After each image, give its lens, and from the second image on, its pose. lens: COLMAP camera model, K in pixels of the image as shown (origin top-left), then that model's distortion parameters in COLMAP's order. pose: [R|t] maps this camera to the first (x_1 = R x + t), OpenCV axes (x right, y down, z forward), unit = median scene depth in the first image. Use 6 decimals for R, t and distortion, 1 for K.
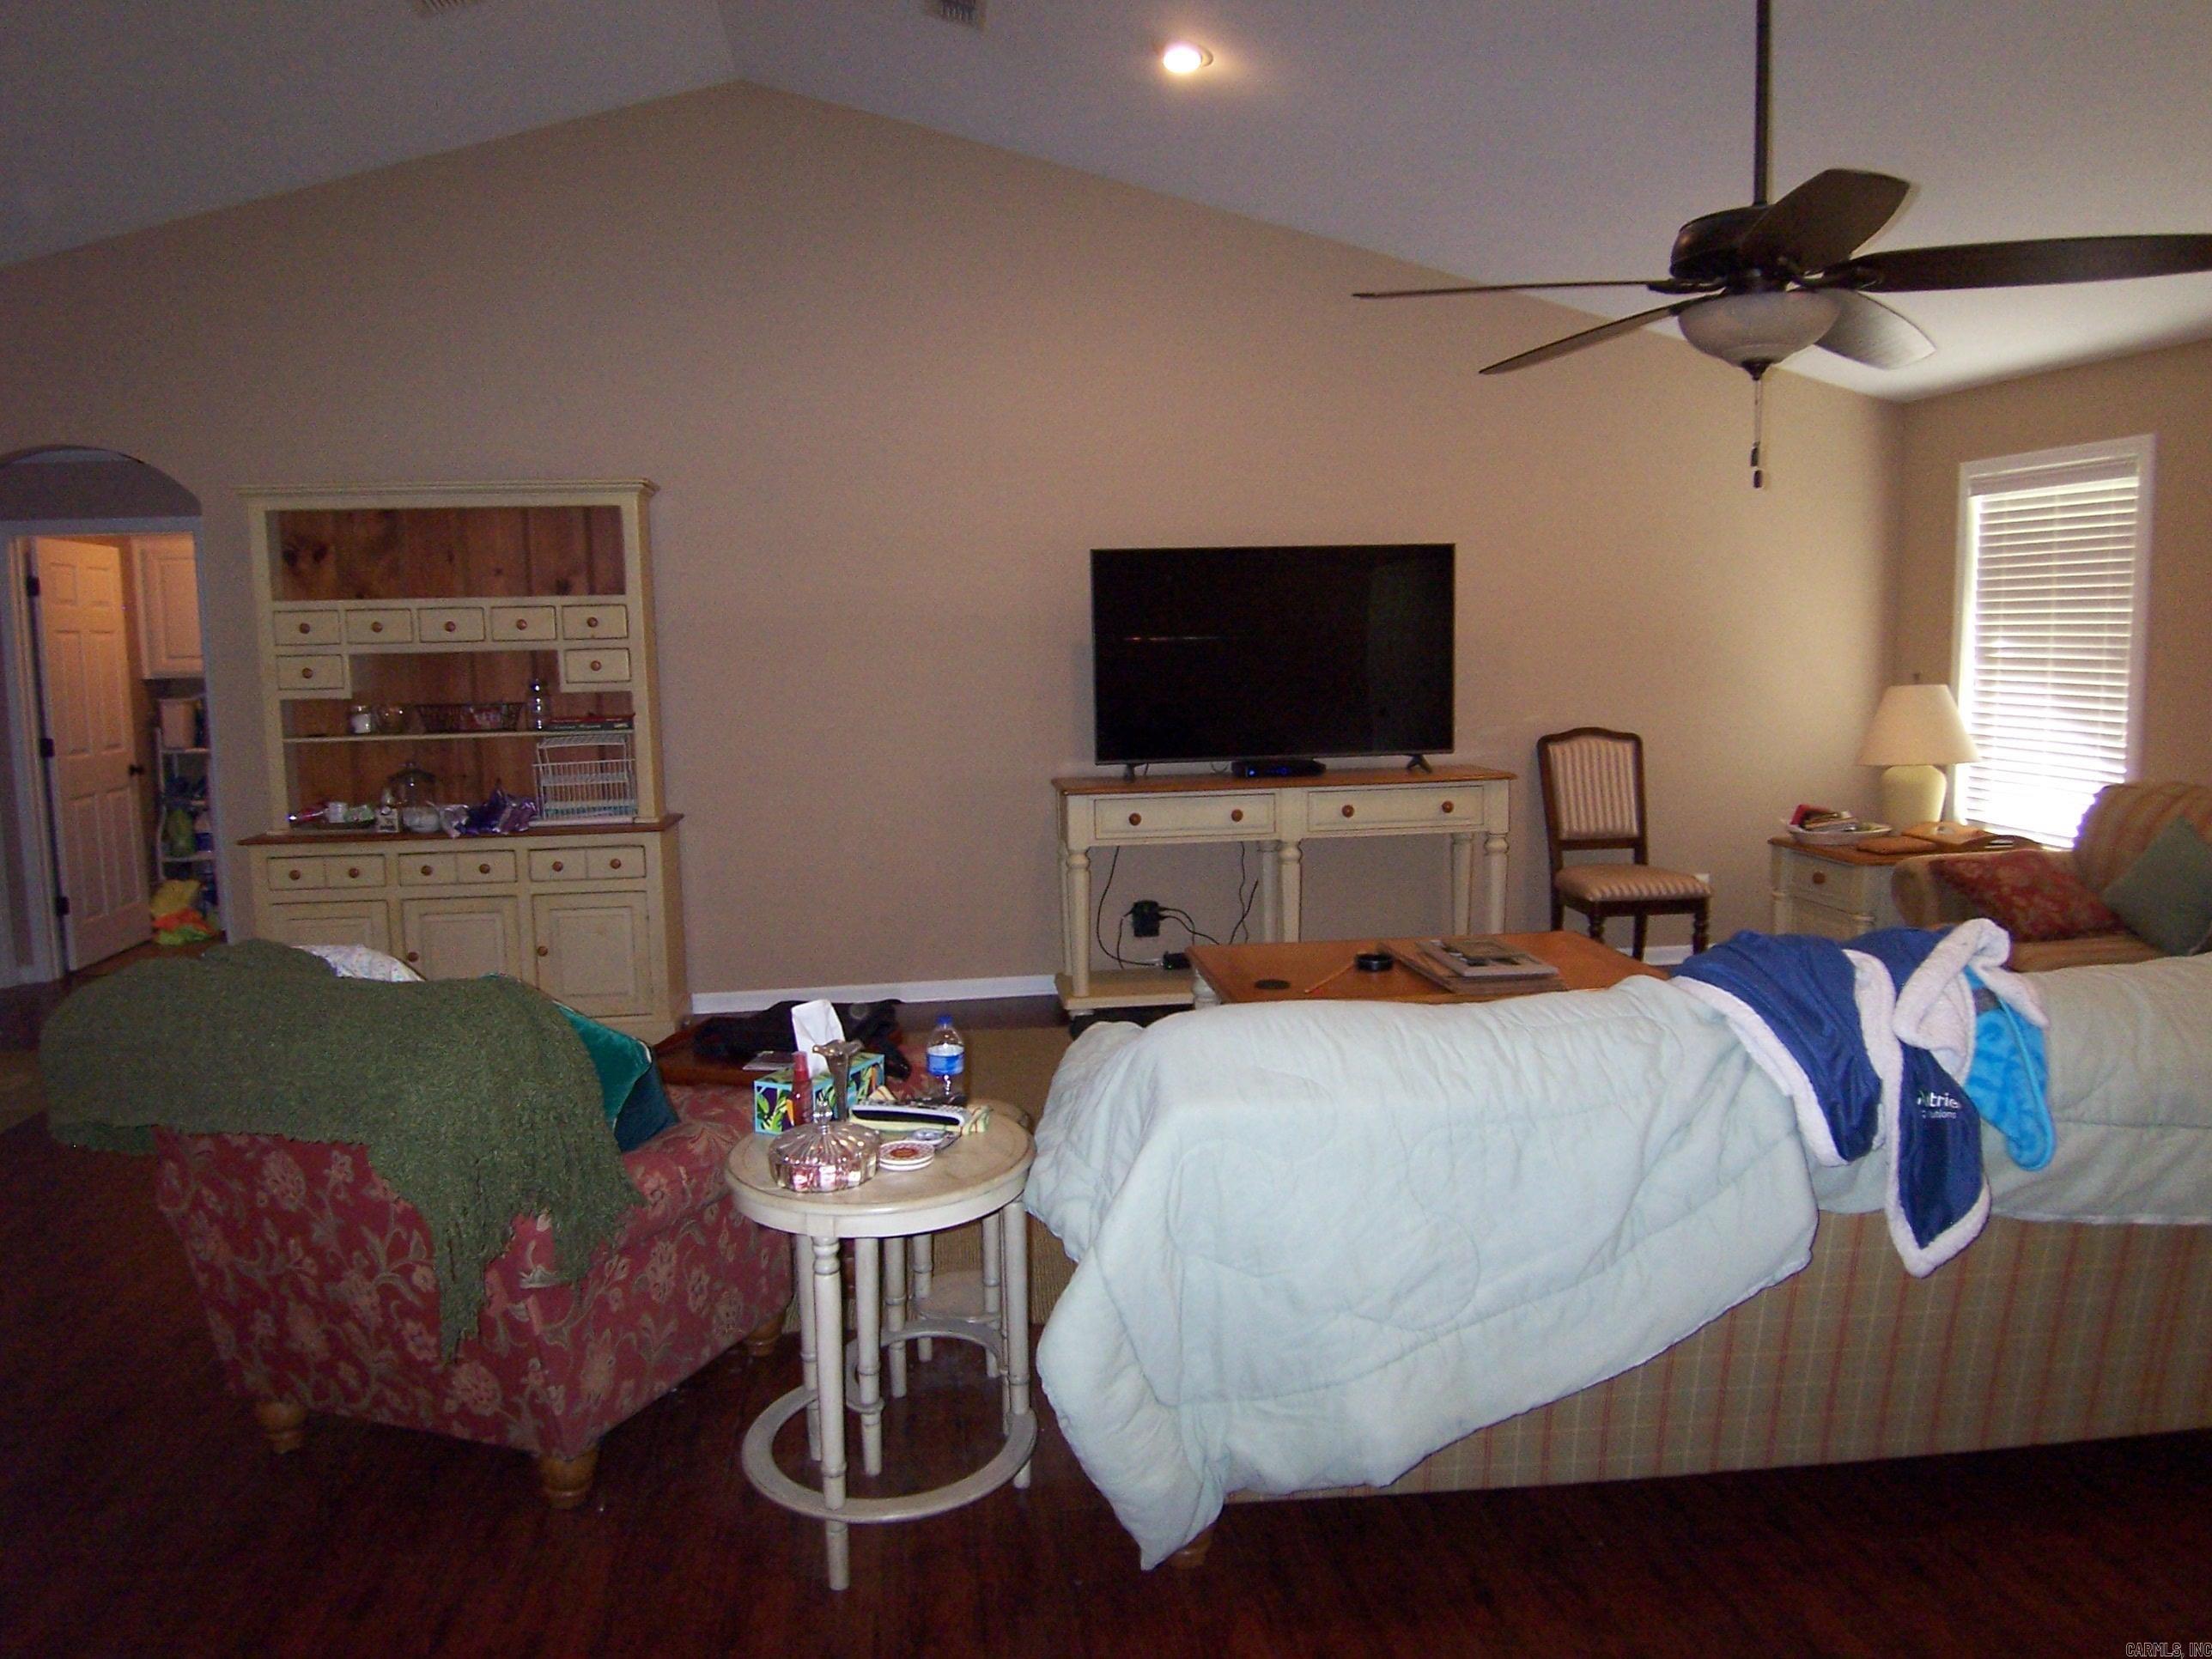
lens RADIAL K [[1480.0, 0, 1103.9], [0, 1480.0, 817.7], [0, 0, 1]] dist [-0.000270, -0.034823]
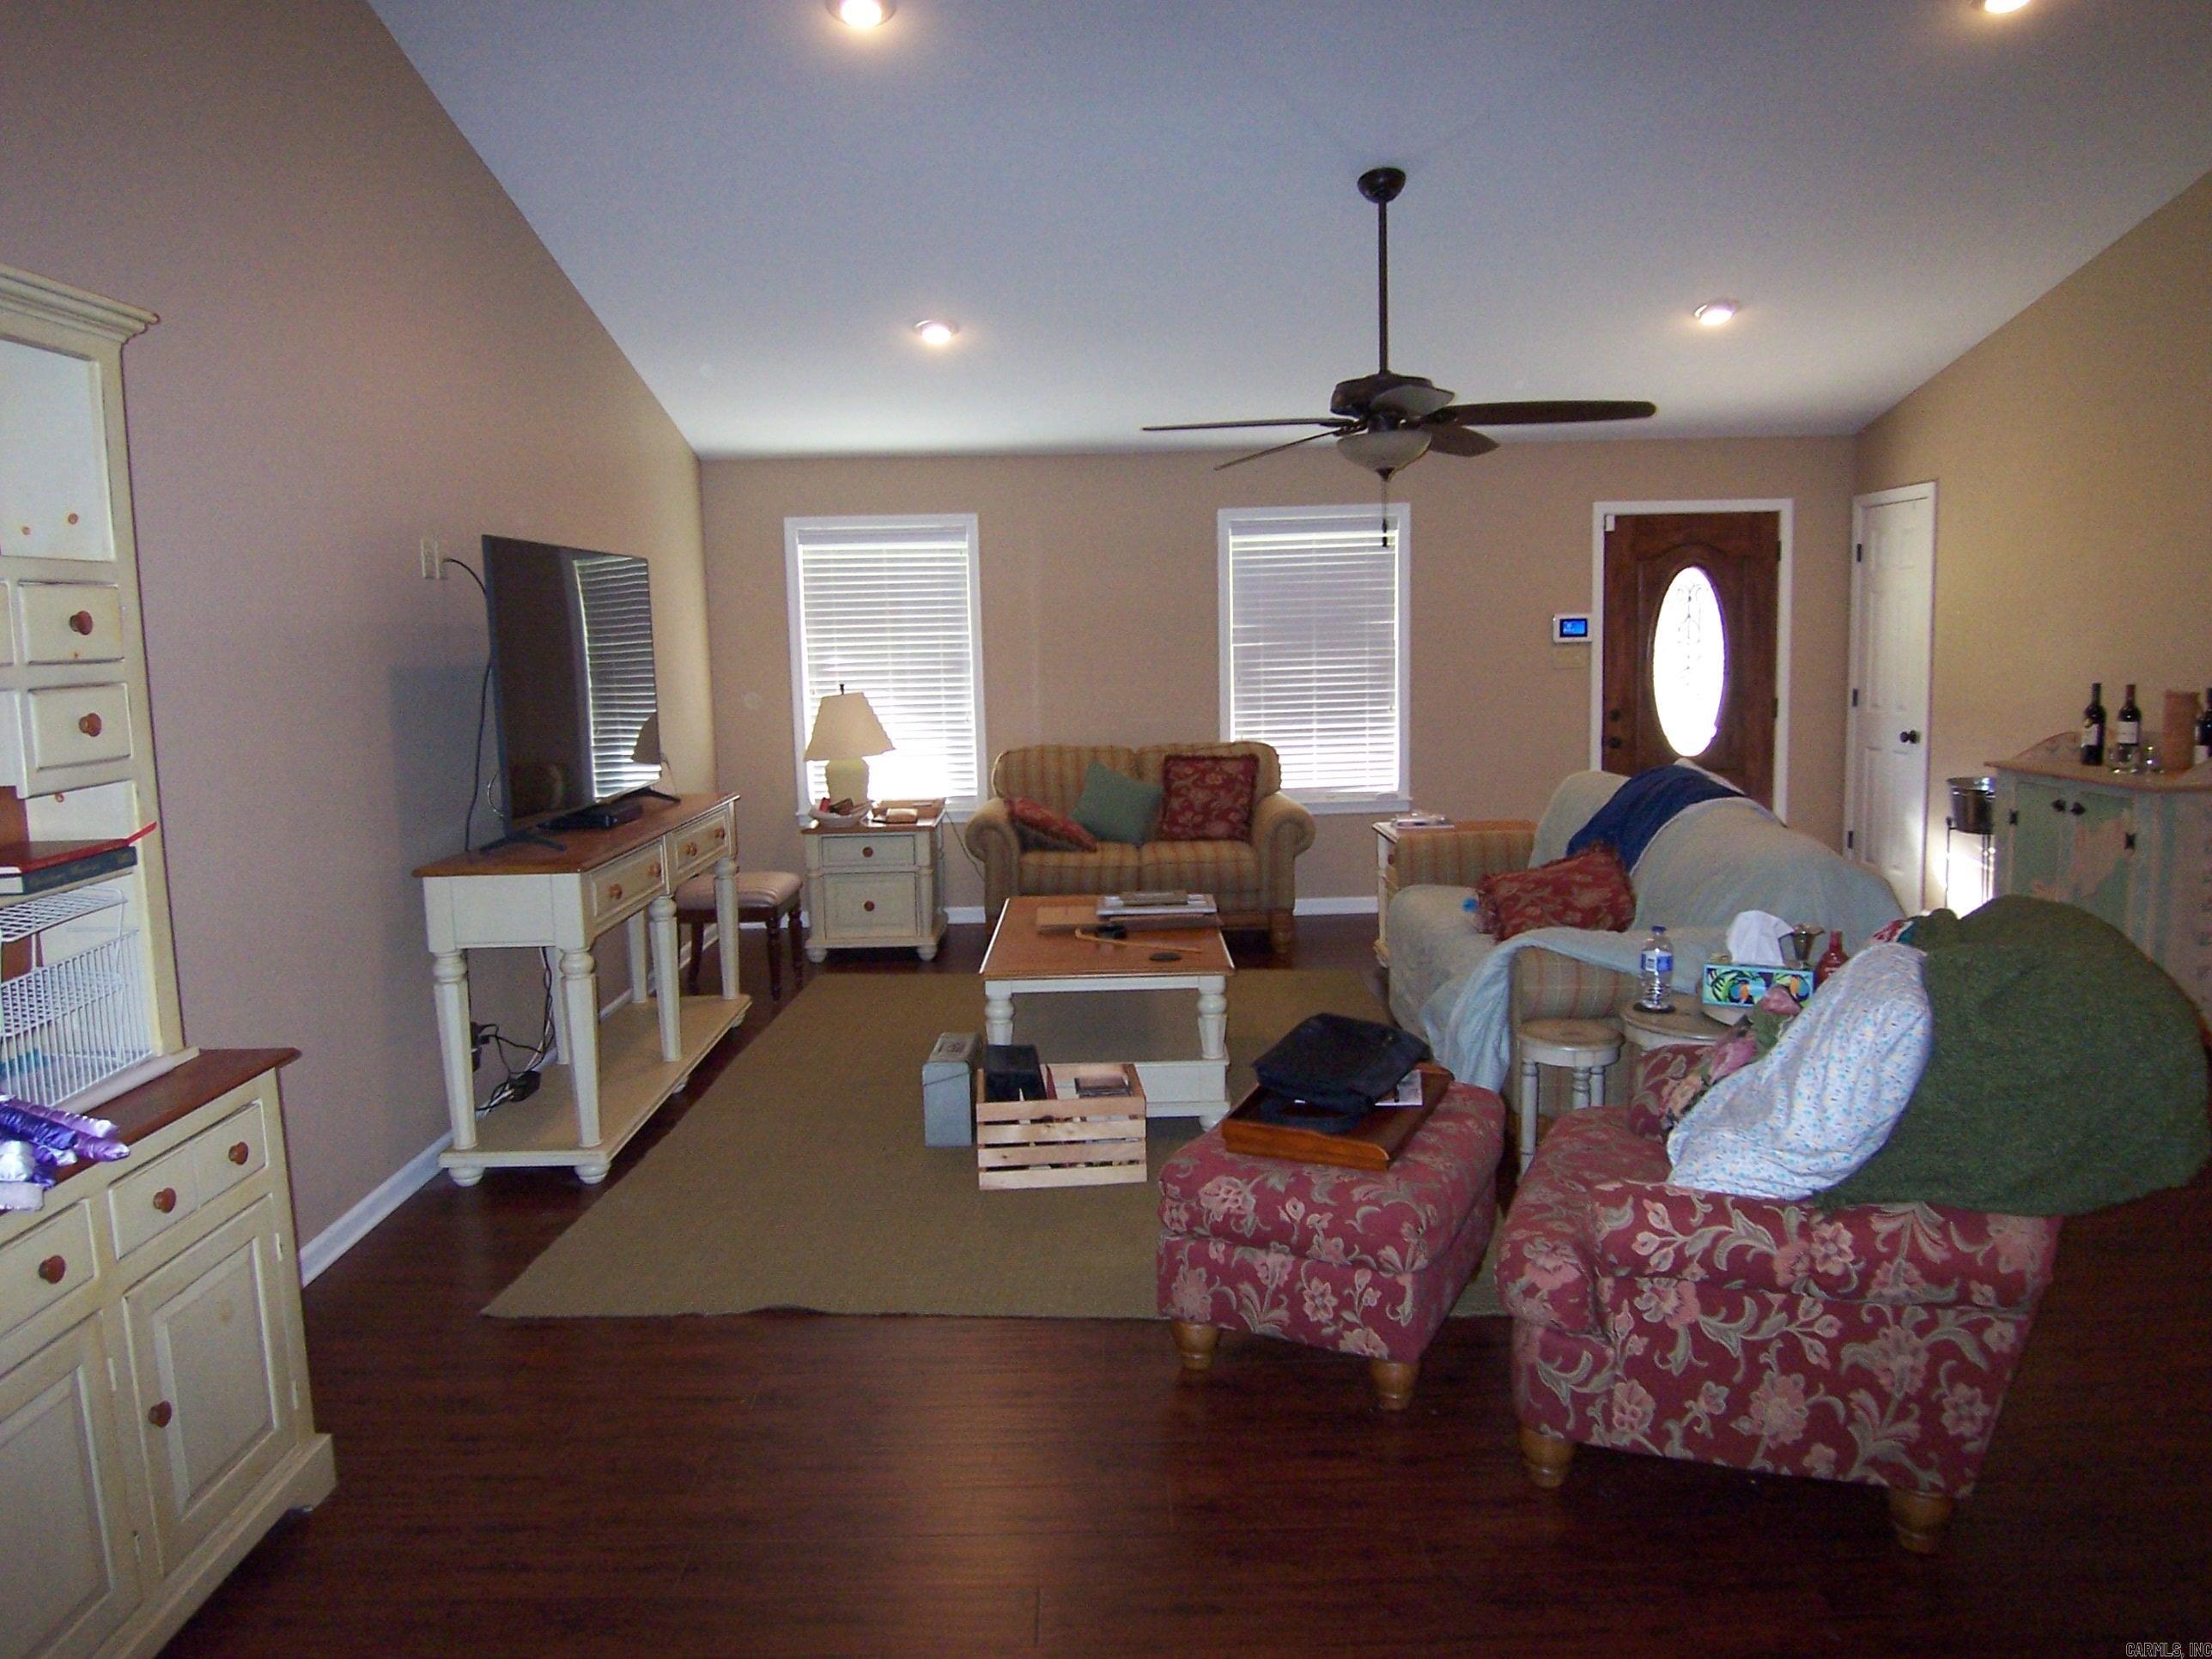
lens RADIAL K [[1517.5, 0, 1106.0], [0, 1517.5, 829.5], [0, 0, 1]] dist [-0.000731, -0.165921]
pose [[0.130414, -0.109912, 0.985348, -0.769179], [0.140037, 0.985915, 0.091440, -0.066572], [-0.981520, 0.126060, 0.143969, 0.657270]]
